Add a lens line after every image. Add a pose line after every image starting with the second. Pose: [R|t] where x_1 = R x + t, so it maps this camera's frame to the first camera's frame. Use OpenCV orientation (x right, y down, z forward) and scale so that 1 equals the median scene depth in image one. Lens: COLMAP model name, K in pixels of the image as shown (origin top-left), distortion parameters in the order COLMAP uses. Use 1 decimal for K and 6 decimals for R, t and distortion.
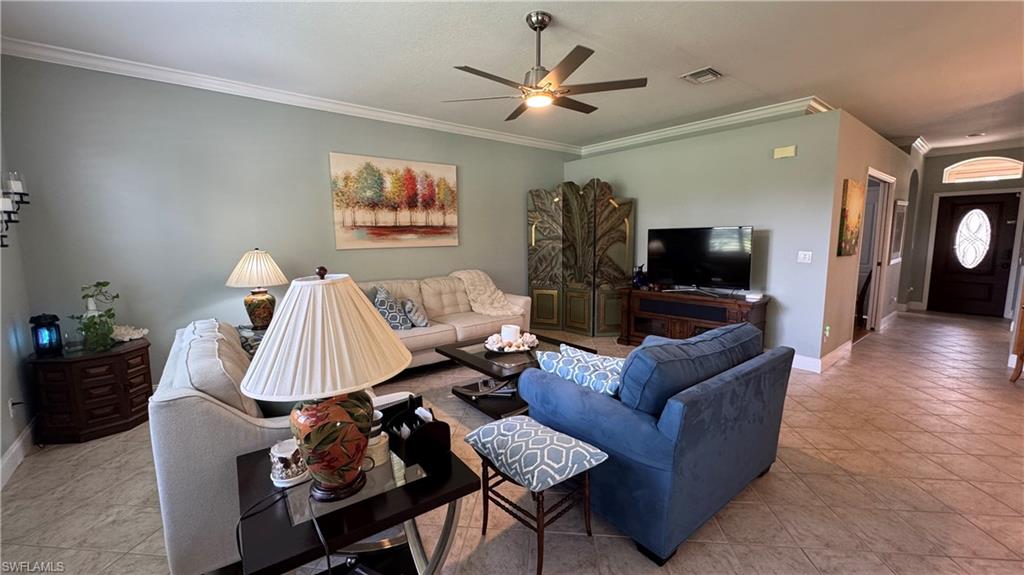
lens RADIAL K [[407.7, 0, 513.0], [0, 407.7, 286.8], [0, 0, 1]] dist [-0.001691, -0.000262]
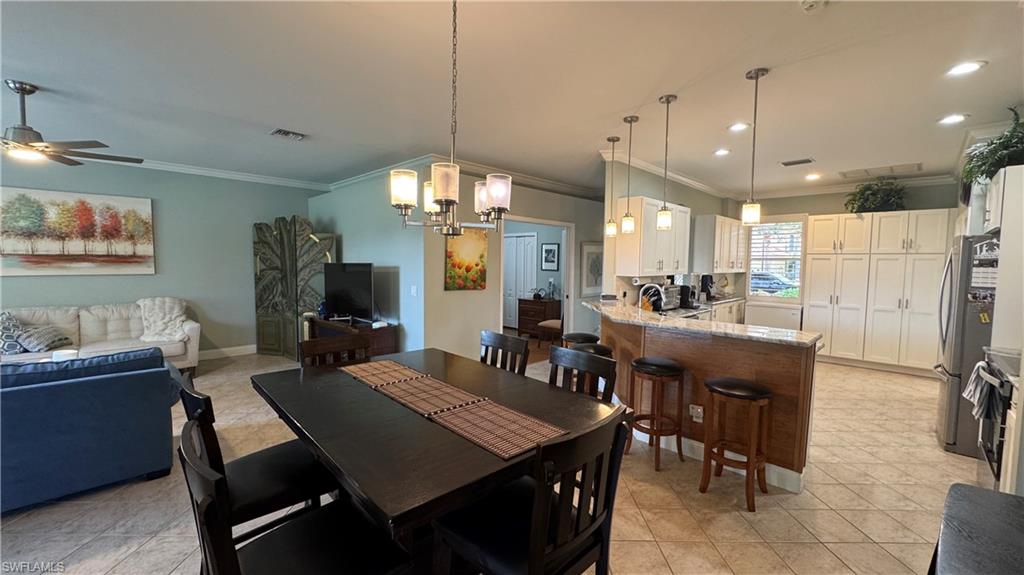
lens RADIAL K [[407.7, 0, 513.0], [0, 407.7, 286.8], [0, 0, 1]] dist [-0.001691, -0.000262]
pose [[0.993894, 0.015574, 0.109233, 0.686405], [-0.008747, 0.997994, -0.062707, -0.011404], [-0.109991, 0.061369, 0.992036, -0.139305]]
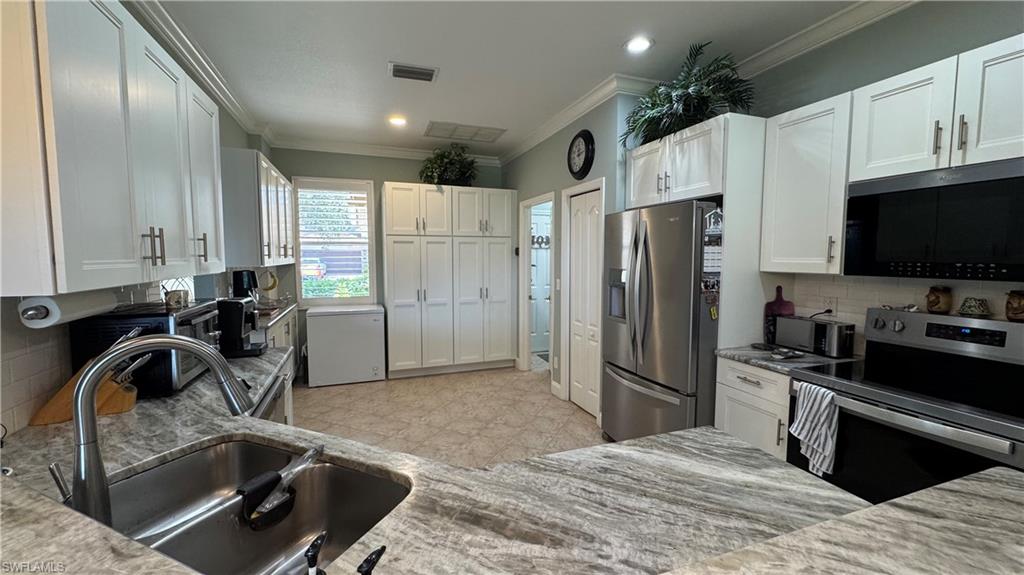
lens RADIAL K [[407.7, 0, 513.0], [0, 407.7, 286.8], [0, 0, 1]] dist [-0.001691, -0.000262]
pose [[0.312268, -0.063763, 0.947852, 0.946351], [0.115824, 0.992857, 0.028633, -0.078171], [-0.942907, 0.100843, 0.317423, 0.455865]]
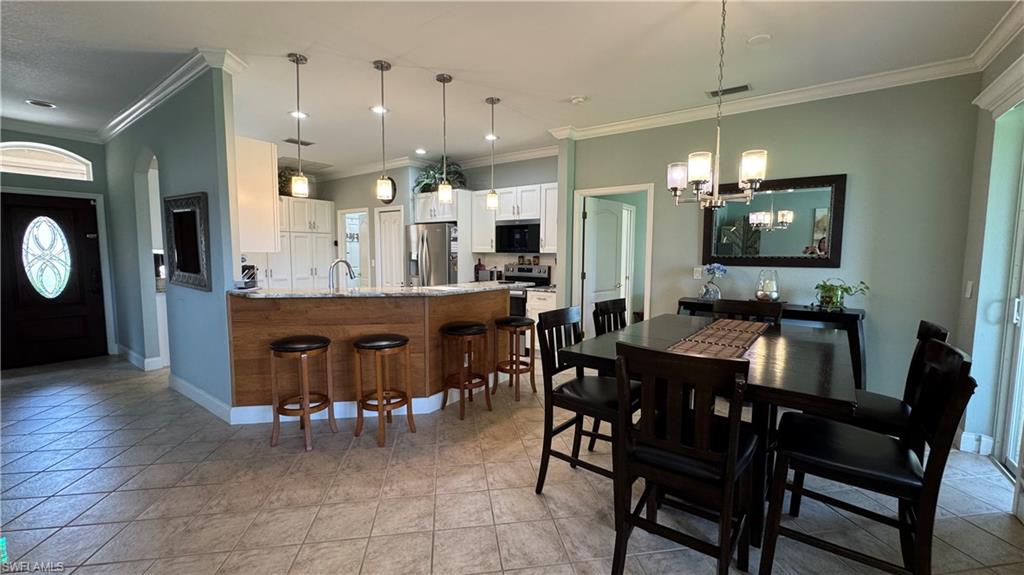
lens RADIAL K [[407.7, 0, 513.0], [0, 407.7, 286.8], [0, 0, 1]] dist [-0.001691, -0.000262]
pose [[-0.262439, -0.075495, 0.961991, 0.298696], [0.116571, 0.987153, 0.109271, -0.065262], [-0.957882, 0.140817, -0.250267, 0.530912]]
